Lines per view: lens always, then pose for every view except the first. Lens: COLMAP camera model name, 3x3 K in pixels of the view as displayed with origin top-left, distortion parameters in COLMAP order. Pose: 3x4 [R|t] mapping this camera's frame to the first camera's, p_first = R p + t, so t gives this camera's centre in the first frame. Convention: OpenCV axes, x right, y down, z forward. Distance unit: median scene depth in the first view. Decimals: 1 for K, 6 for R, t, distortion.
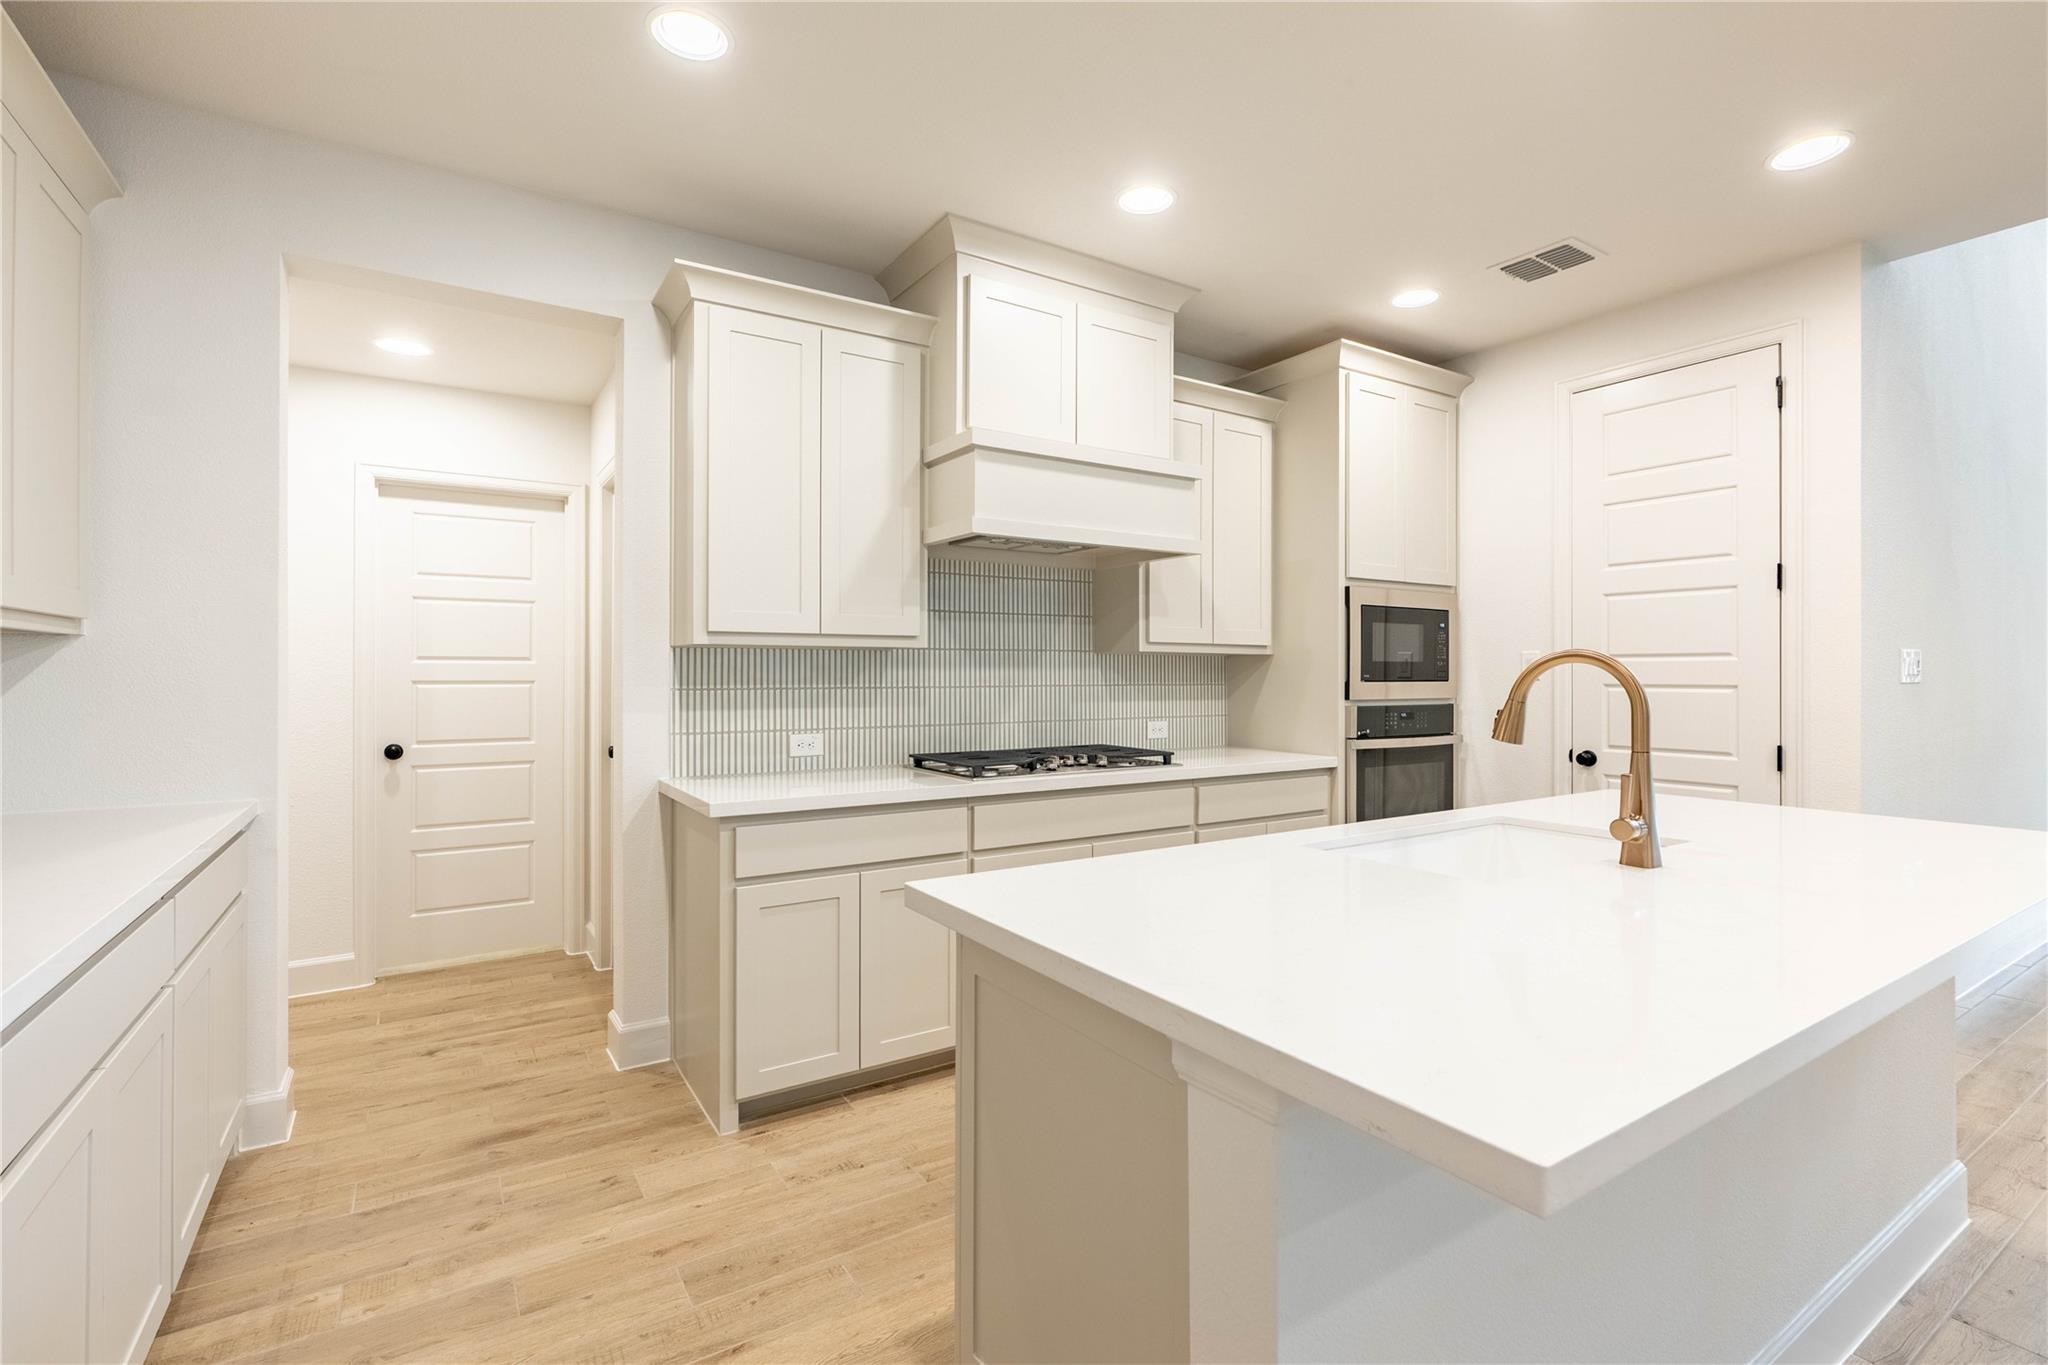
lens RADIAL K [[921.7, 0, 1088.0], [0, 921.7, 659.7], [0, 0, 1]] dist [-0.002274, -0.000527]
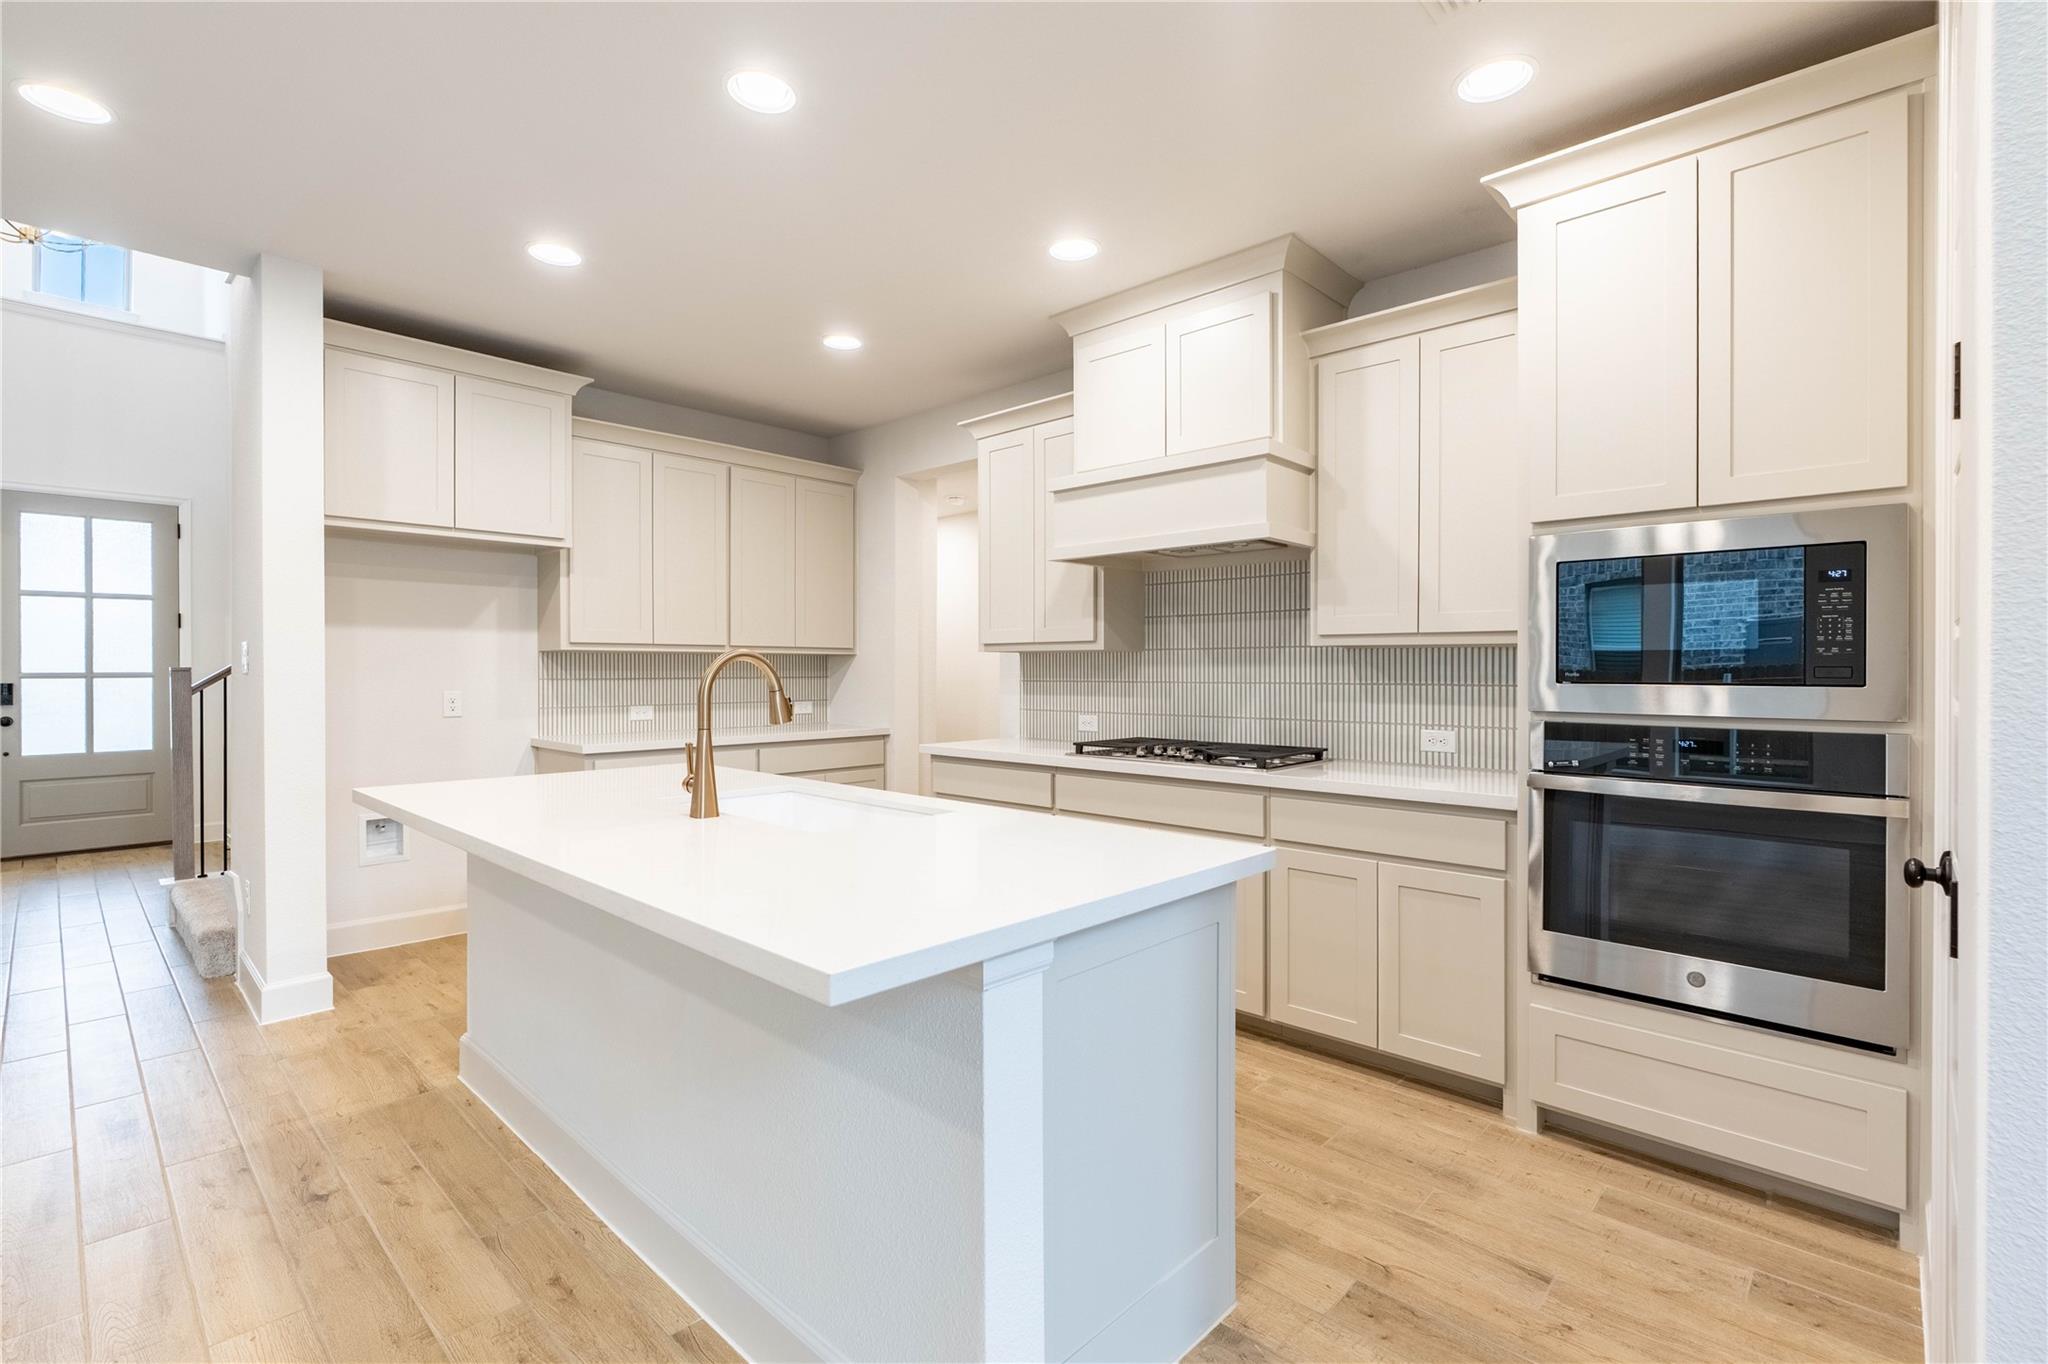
lens RADIAL K [[921.7, 0, 1040.2], [0, 921.7, 663.3], [0, 0, 1]] dist [-0.002274, -0.000527]
pose [[0.242332, -0.006899, -0.970169, 0.856482], [0.016396, 0.999861, -0.003015, 0.006034], [0.970055, -0.015176, 0.242412, 0.517396]]
